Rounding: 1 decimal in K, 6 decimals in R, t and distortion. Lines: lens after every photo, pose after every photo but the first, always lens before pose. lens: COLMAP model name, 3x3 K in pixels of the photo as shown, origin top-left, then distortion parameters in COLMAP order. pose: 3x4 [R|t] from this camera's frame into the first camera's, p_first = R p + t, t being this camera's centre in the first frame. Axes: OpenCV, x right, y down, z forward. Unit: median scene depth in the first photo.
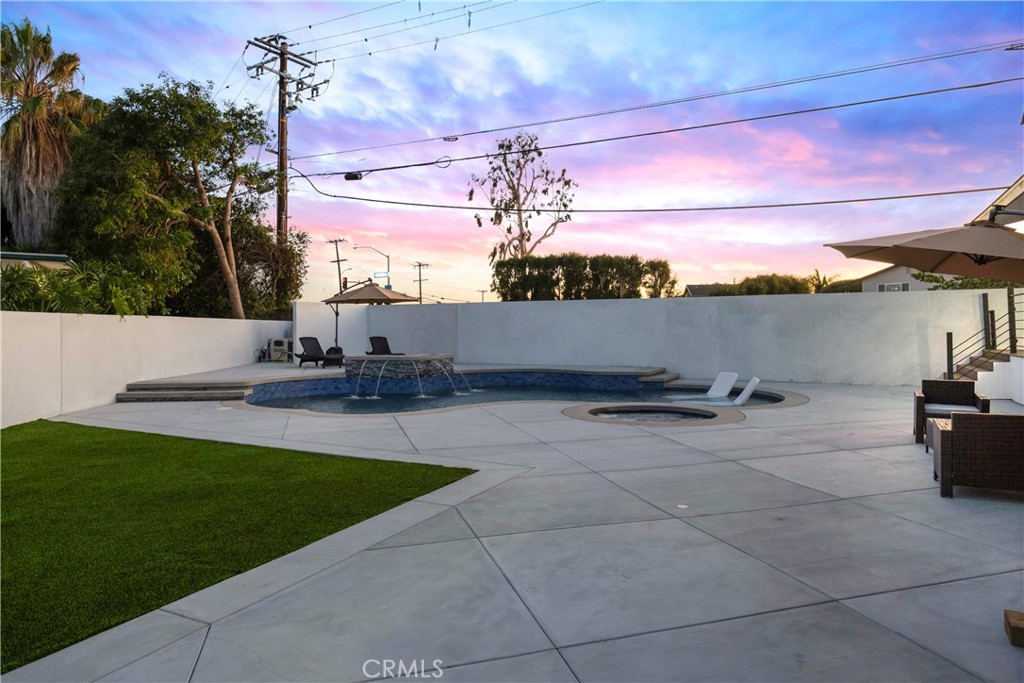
lens RADIAL K [[623.0, 0, 512.0], [0, 623.0, 341.5], [0, 0, 1]] dist [-0.005801, 0.001171]
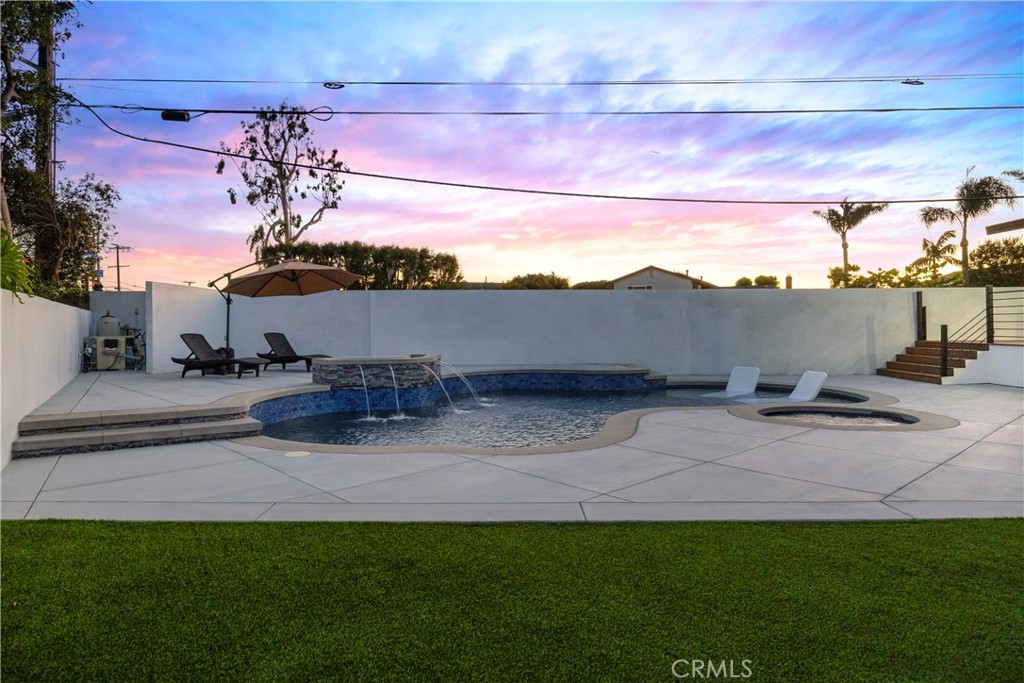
lens RADIAL K [[623.0, 0, 512.0], [0, 623.0, 341.5], [0, 0, 1]] dist [-0.005801, 0.001171]
pose [[0.895923, -0.011228, 0.444067, -0.106293], [0.009108, 0.999935, 0.006908, 0.000018], [-0.444116, -0.002144, 0.895967, 0.076857]]
